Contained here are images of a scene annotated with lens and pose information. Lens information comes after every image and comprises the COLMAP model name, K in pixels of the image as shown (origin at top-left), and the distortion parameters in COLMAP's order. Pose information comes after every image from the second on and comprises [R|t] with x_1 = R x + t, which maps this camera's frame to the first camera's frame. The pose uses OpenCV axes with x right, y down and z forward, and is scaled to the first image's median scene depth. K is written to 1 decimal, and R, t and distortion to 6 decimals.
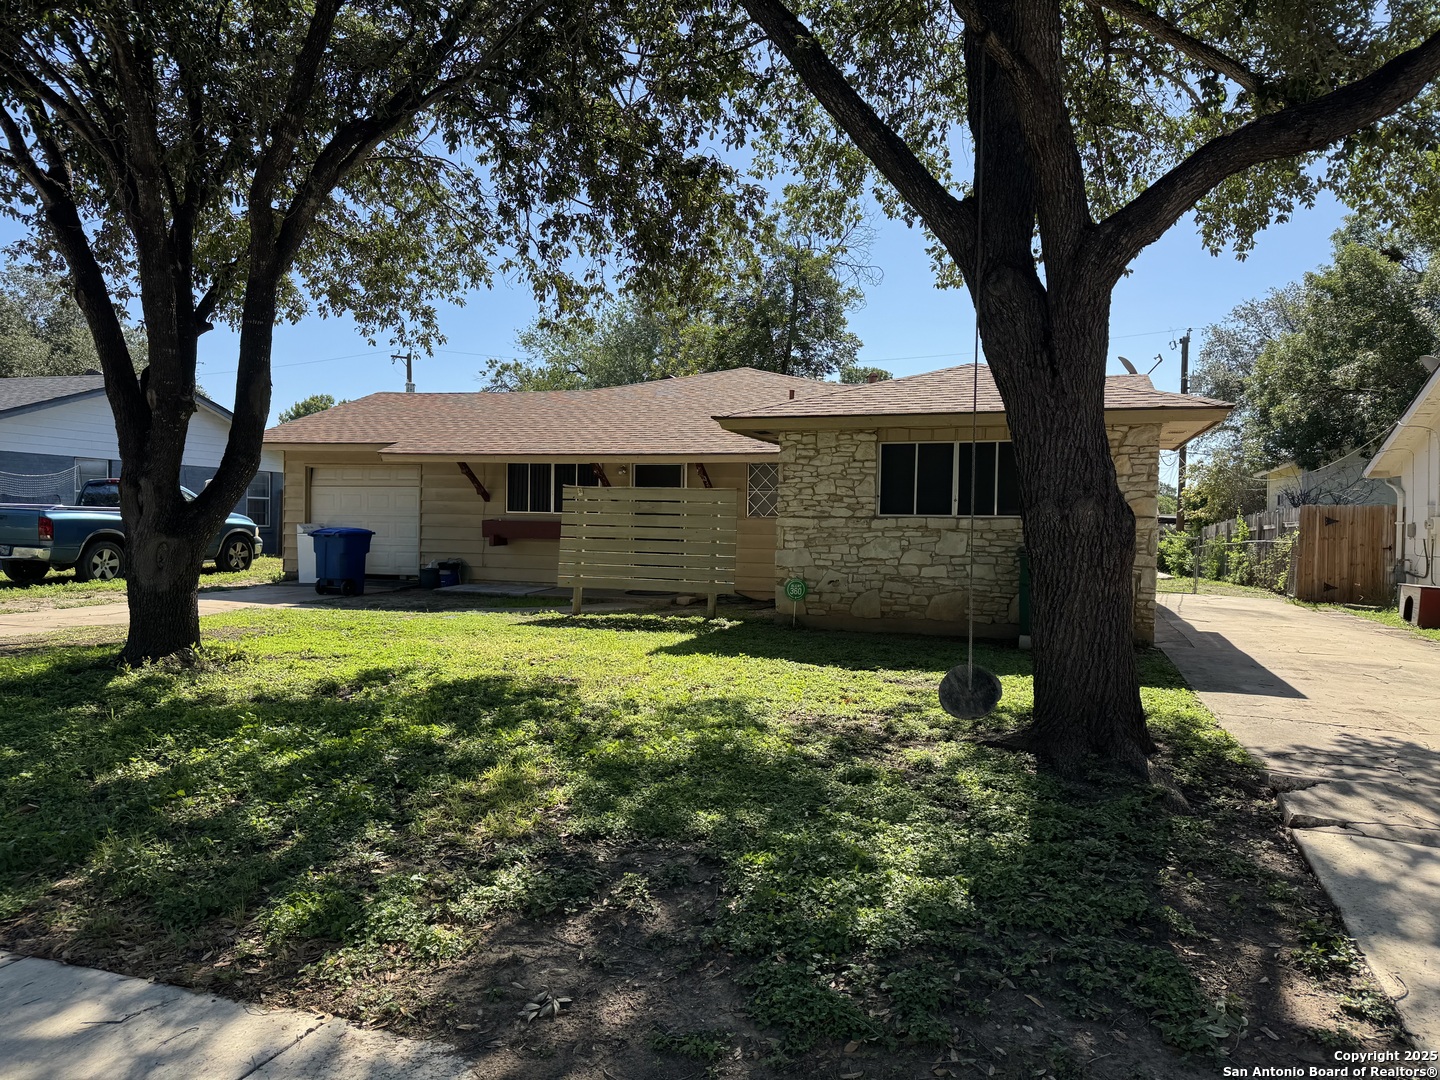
lens RADIAL K [[1059.9, 0, 719.1], [0, 1059.9, 541.4], [0, 0, 1]] dist [-0.000480, -0.000450]
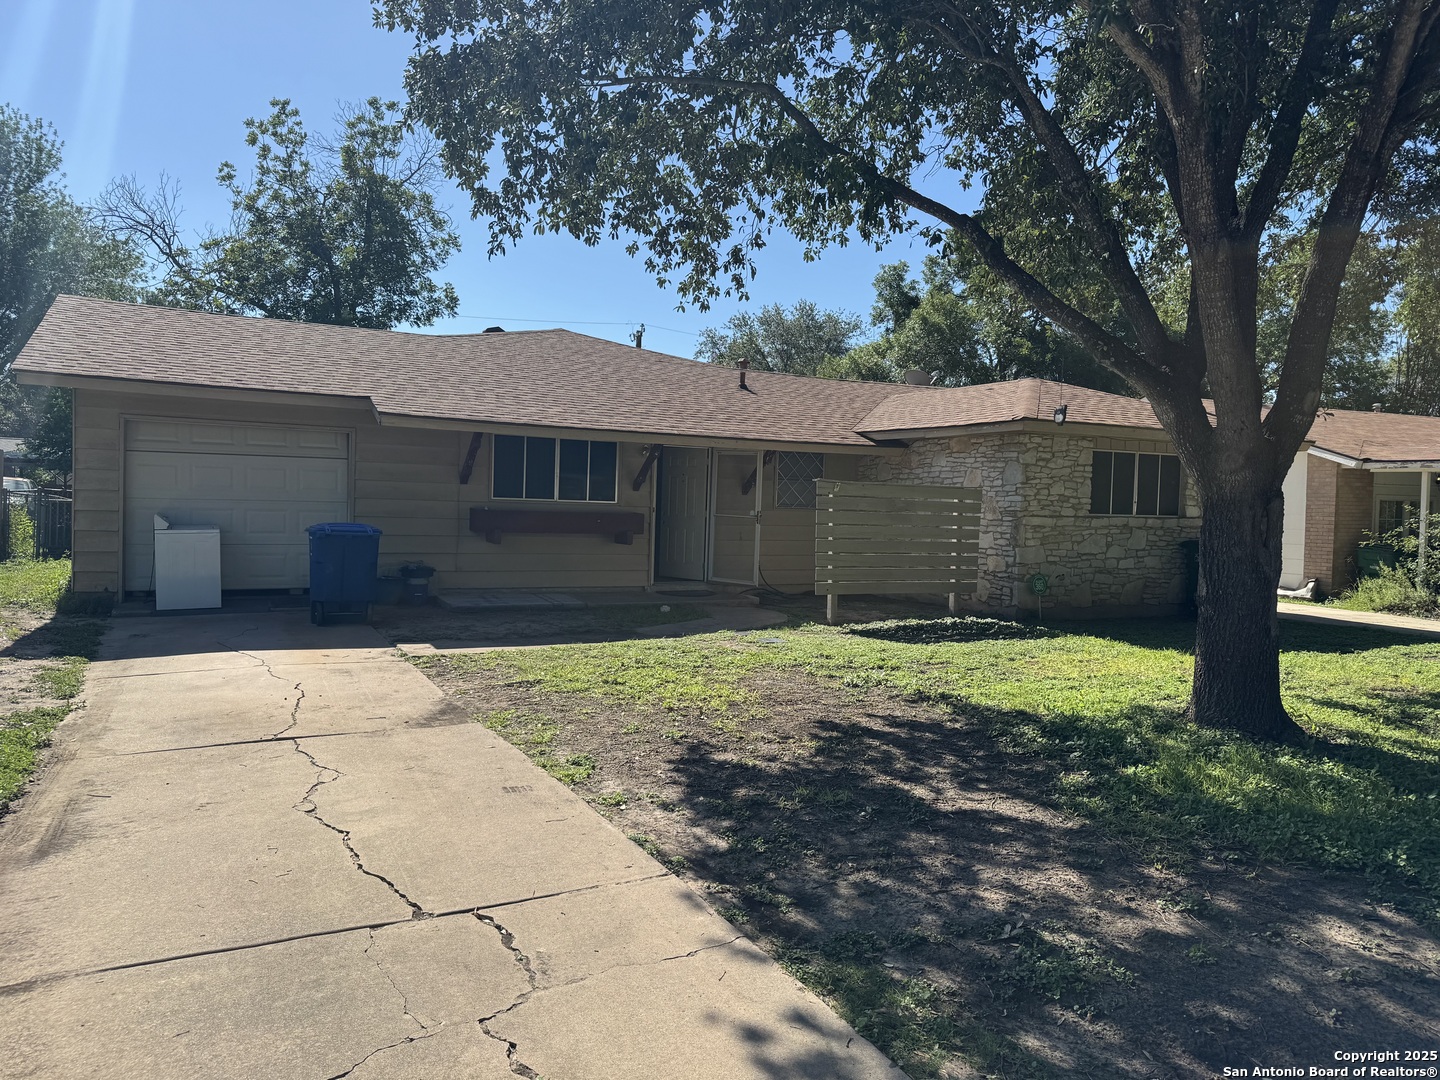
lens RADIAL K [[1059.9, 0, 718.0], [0, 1059.9, 536.8], [0, 0, 1]] dist [-0.000480, -0.000450]
pose [[0.689840, -0.023814, 0.723570, -0.914107], [-0.004183, 0.999311, 0.036877, -0.040473], [-0.723950, -0.028467, 0.689265, 0.508999]]
